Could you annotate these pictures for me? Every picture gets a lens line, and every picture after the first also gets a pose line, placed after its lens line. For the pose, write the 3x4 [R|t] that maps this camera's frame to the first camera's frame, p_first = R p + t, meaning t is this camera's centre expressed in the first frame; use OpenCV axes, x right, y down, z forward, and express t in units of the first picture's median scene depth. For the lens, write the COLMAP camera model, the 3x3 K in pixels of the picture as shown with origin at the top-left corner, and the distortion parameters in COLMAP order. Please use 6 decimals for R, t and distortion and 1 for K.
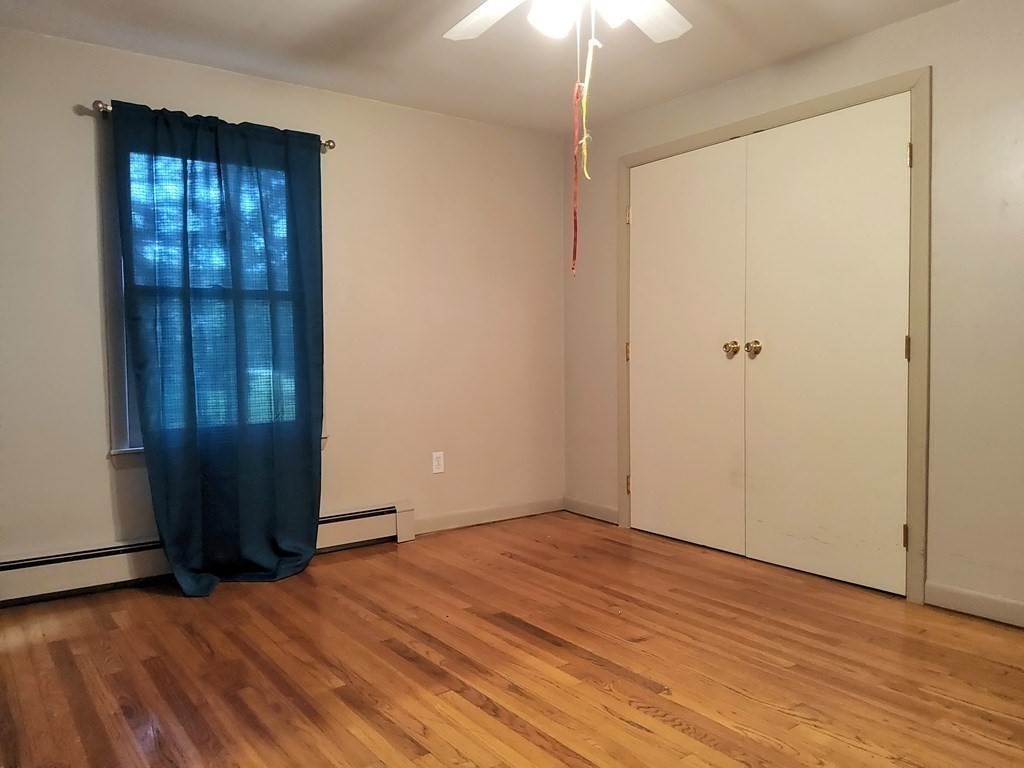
lens RADIAL K [[770.7, 0, 517.5], [0, 770.7, 384.4], [0, 0, 1]] dist [0.052566, -0.095964]
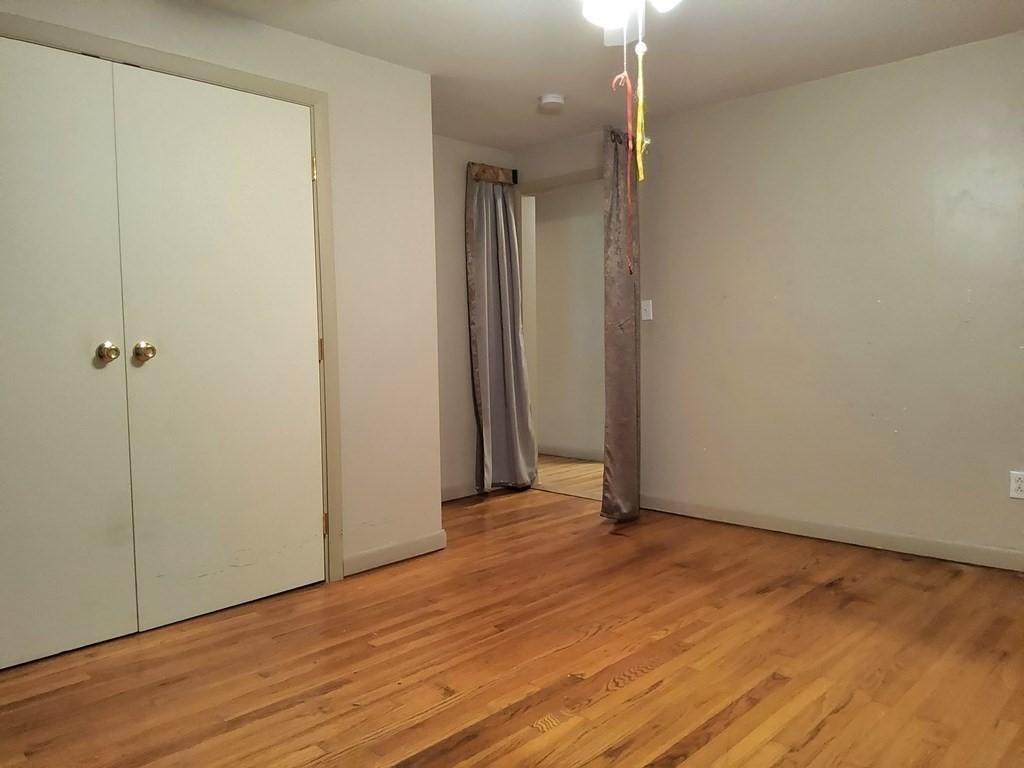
lens RADIAL K [[770.7, 0, 517.5], [0, 770.7, 384.4], [0, 0, 1]] dist [0.052566, -0.095964]
pose [[-0.174715, -0.055605, 0.983048, -0.610597], [0.057389, 0.996132, 0.066544, -0.056254], [-0.982945, 0.068042, -0.170848, 0.929965]]
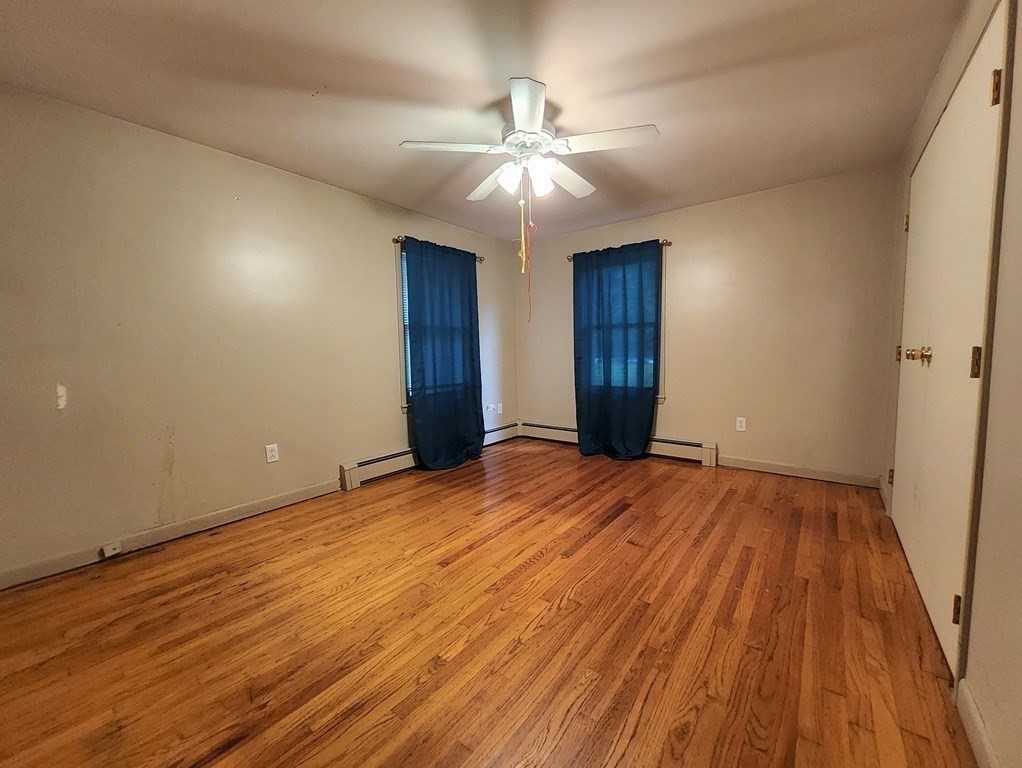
lens RADIAL K [[400.9, 0, 525.2], [0, 400.9, 382.7], [0, 0, 1]] dist [-0.000354, -0.000195]
pose [[0.286785, 0.085161, -0.954202, 0.750864], [-0.024950, 0.996367, 0.081426, -0.052052], [0.957670, 0.000456, 0.287867, 0.491535]]
